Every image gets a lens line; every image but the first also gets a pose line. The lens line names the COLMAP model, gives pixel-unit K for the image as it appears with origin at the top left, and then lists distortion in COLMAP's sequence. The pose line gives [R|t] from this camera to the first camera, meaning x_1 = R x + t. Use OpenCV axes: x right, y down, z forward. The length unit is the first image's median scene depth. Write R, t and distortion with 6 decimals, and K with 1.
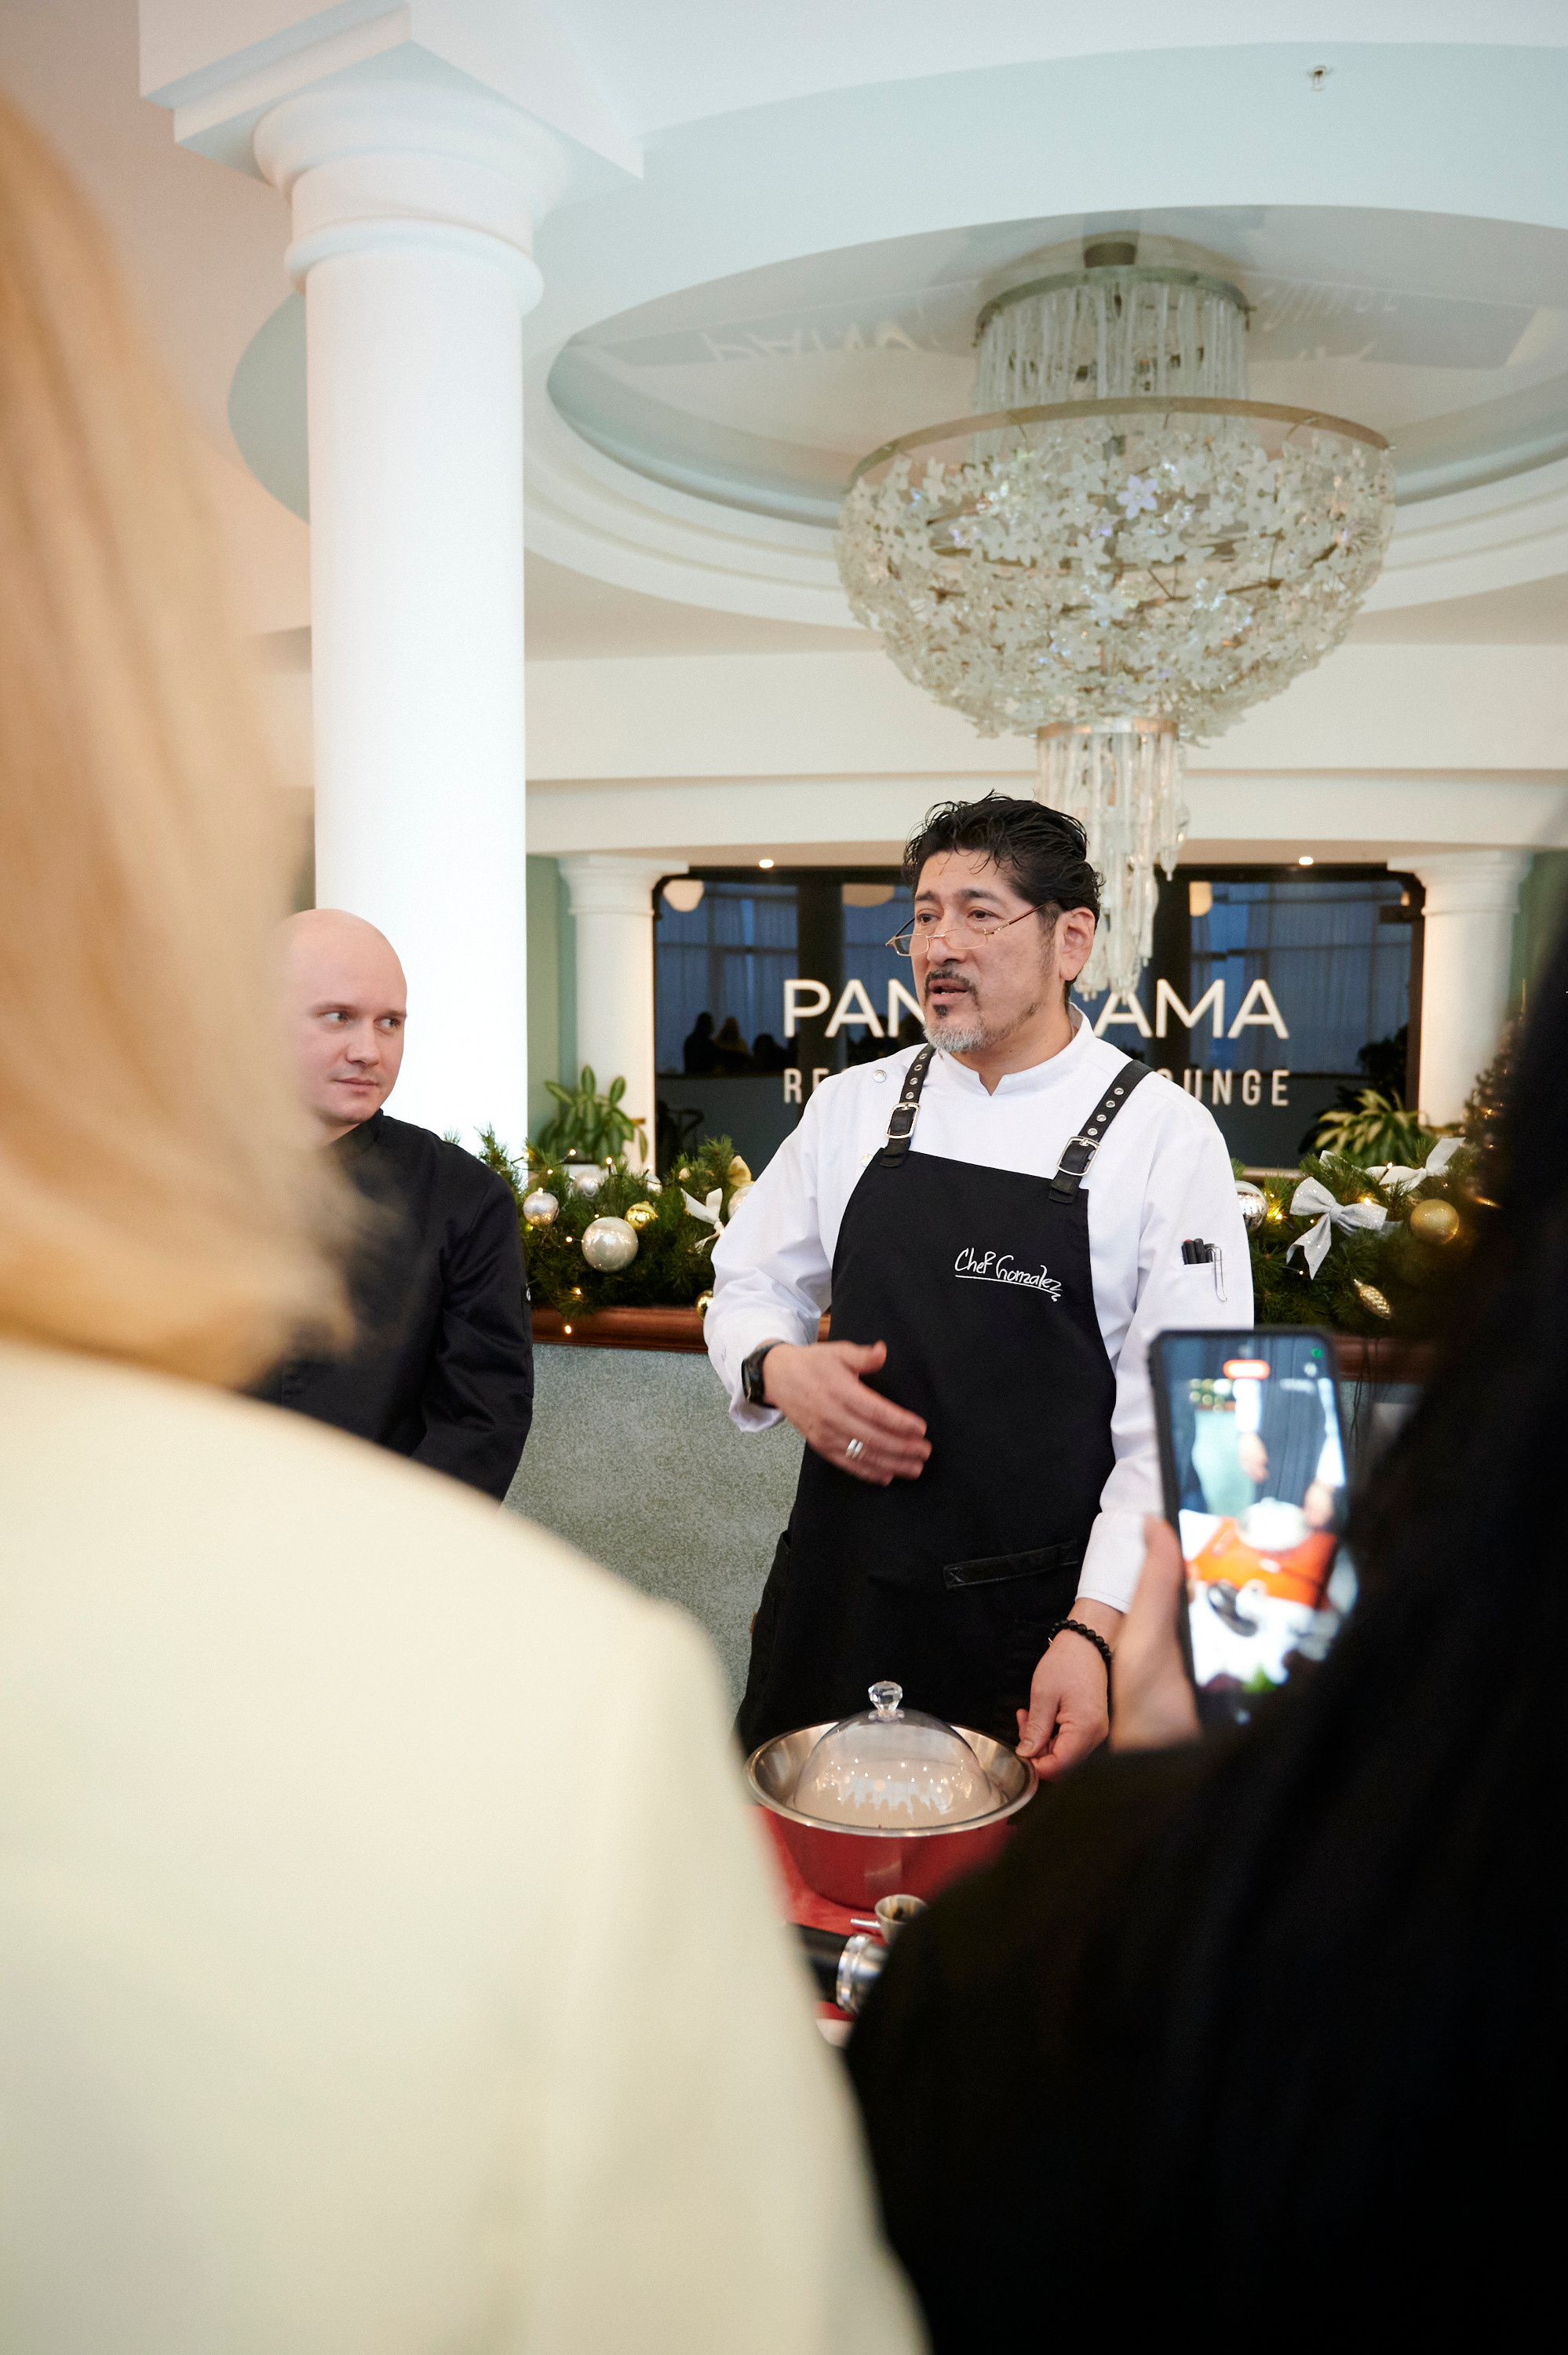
lens RADIAL K [[1763.6, 0, 784.0], [0, 1763.6, 1177.5], [0, 0, 1]] dist [-0.003254, -0.001815]
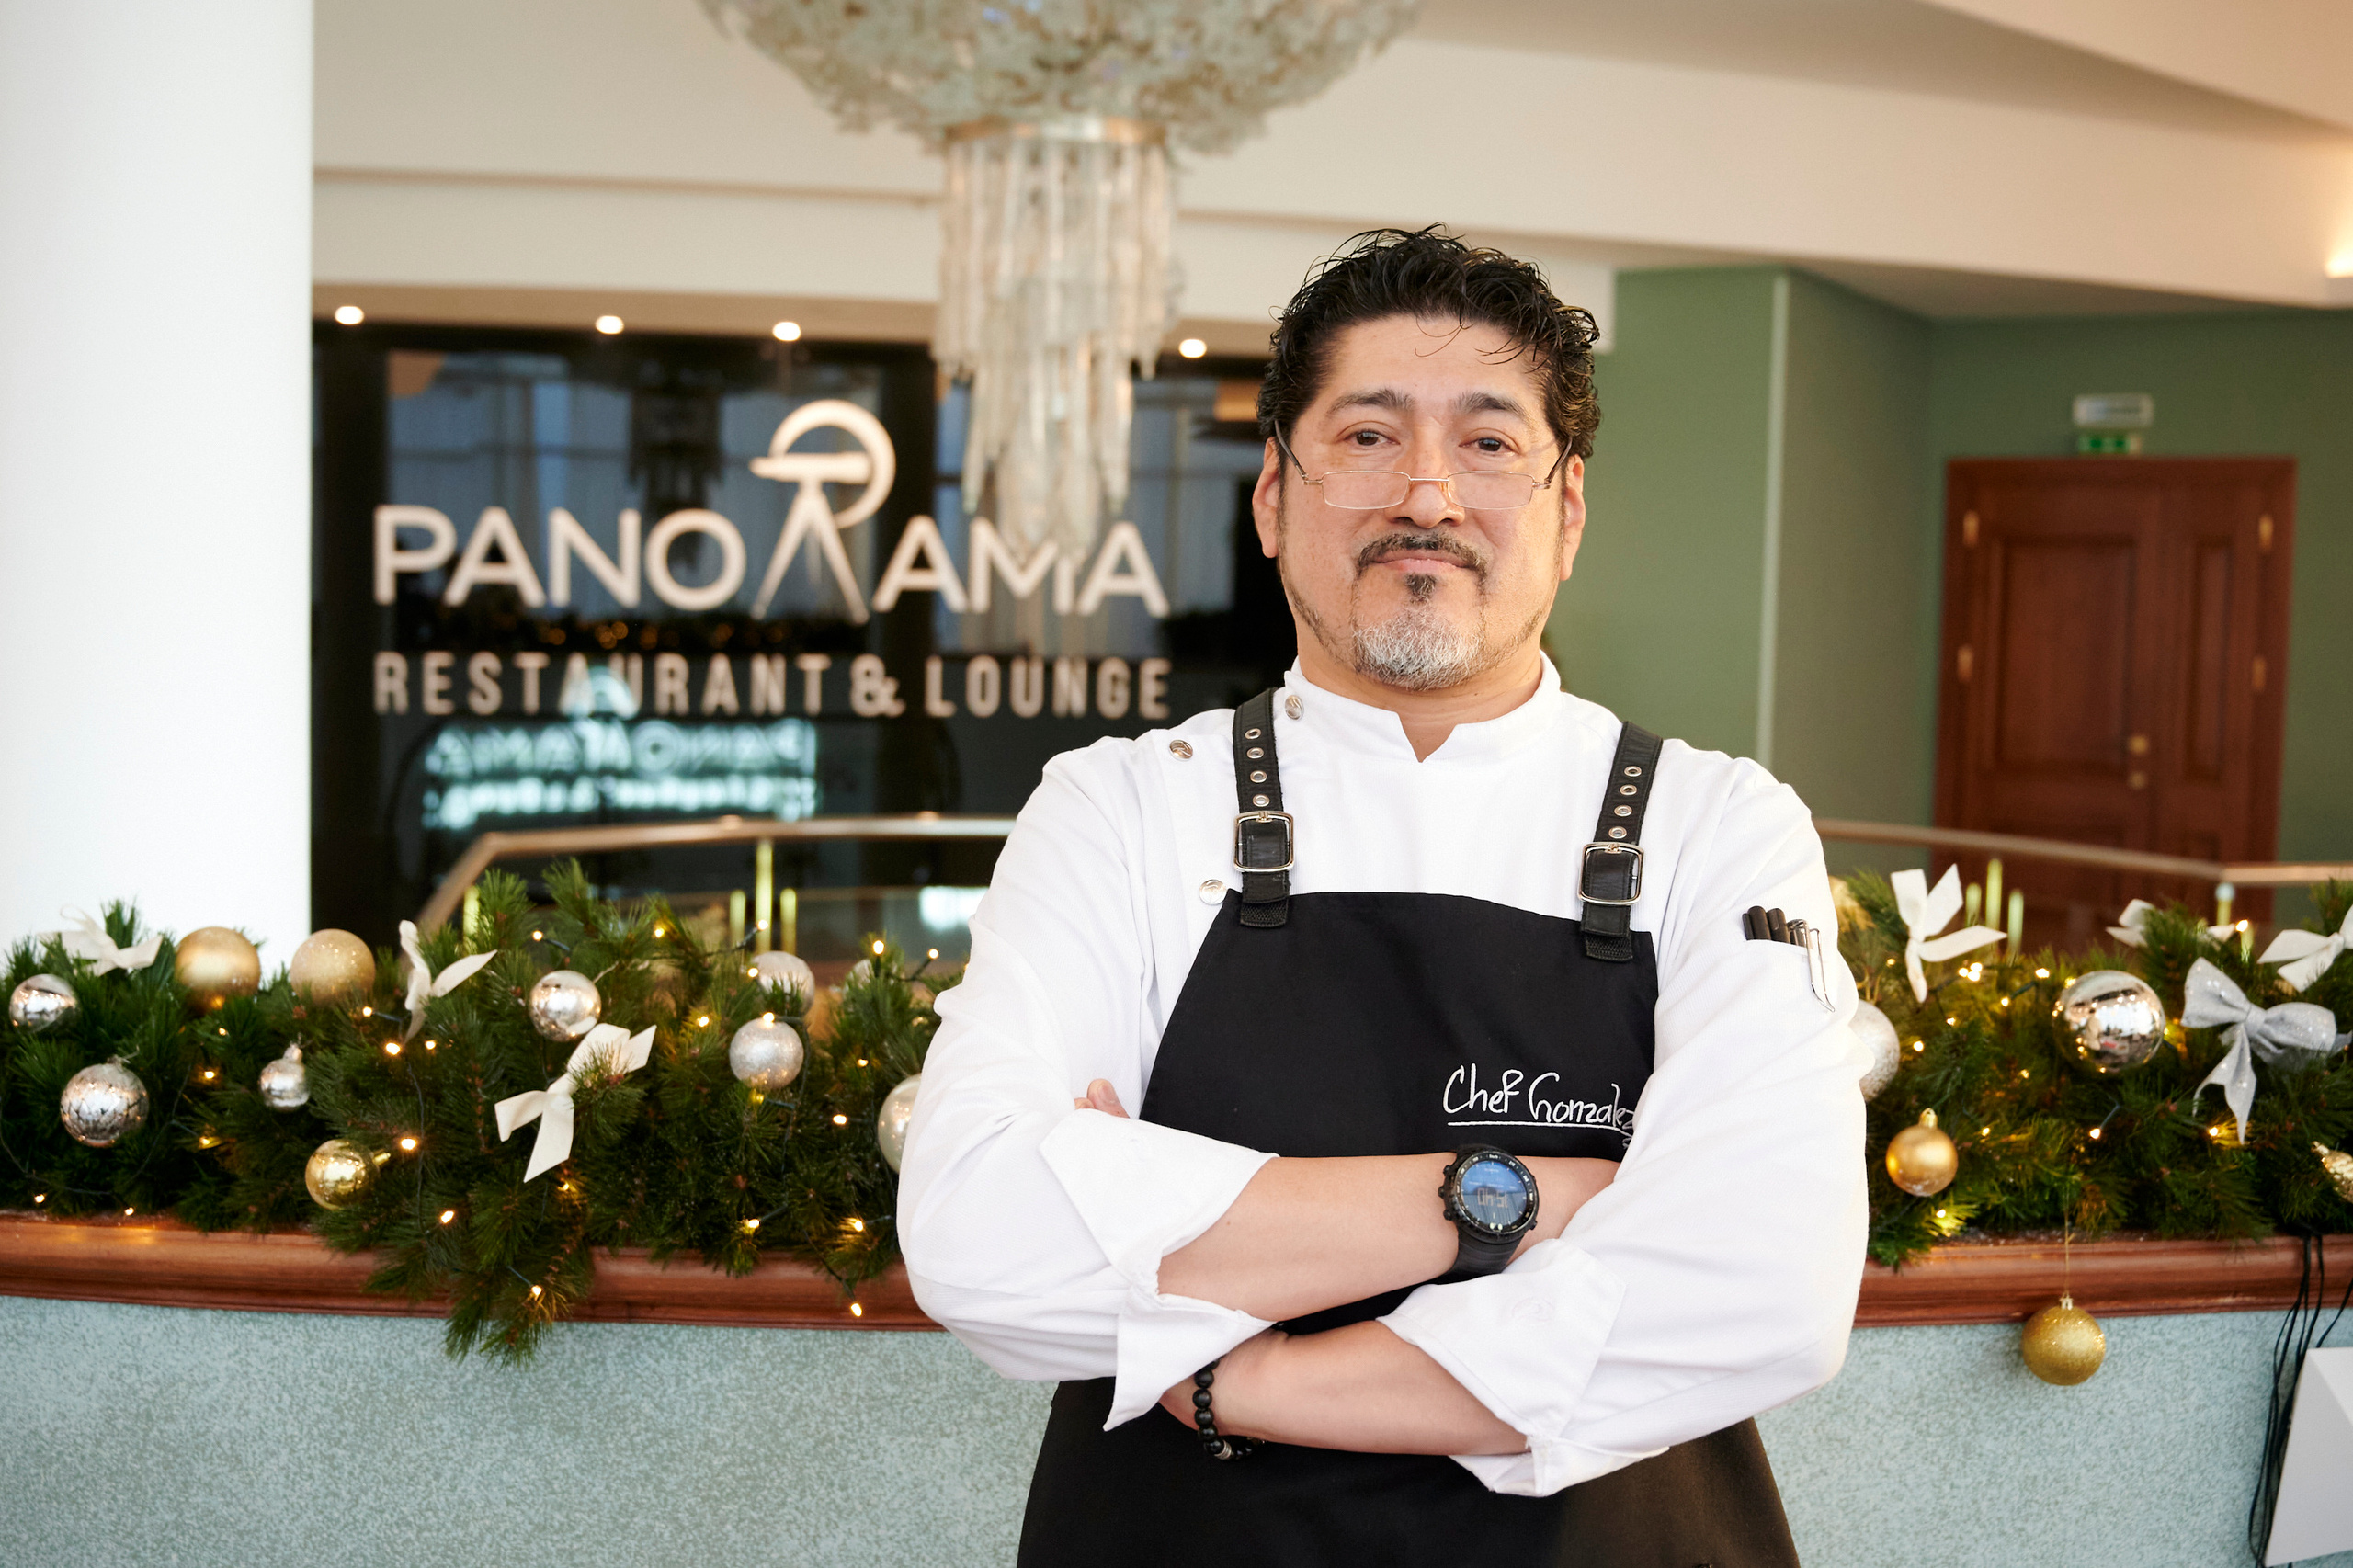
lens RADIAL K [[2691.1, 0, 1176.5], [0, 2691.1, 784.0], [0, 0, 1]] dist [-0.071256, -0.016812]
pose [[0.944445, -0.007962, 0.328572, -0.093974], [0.010825, 0.999918, -0.006884, -0.017269], [-0.328490, 0.010059, 0.944454, 0.094356]]
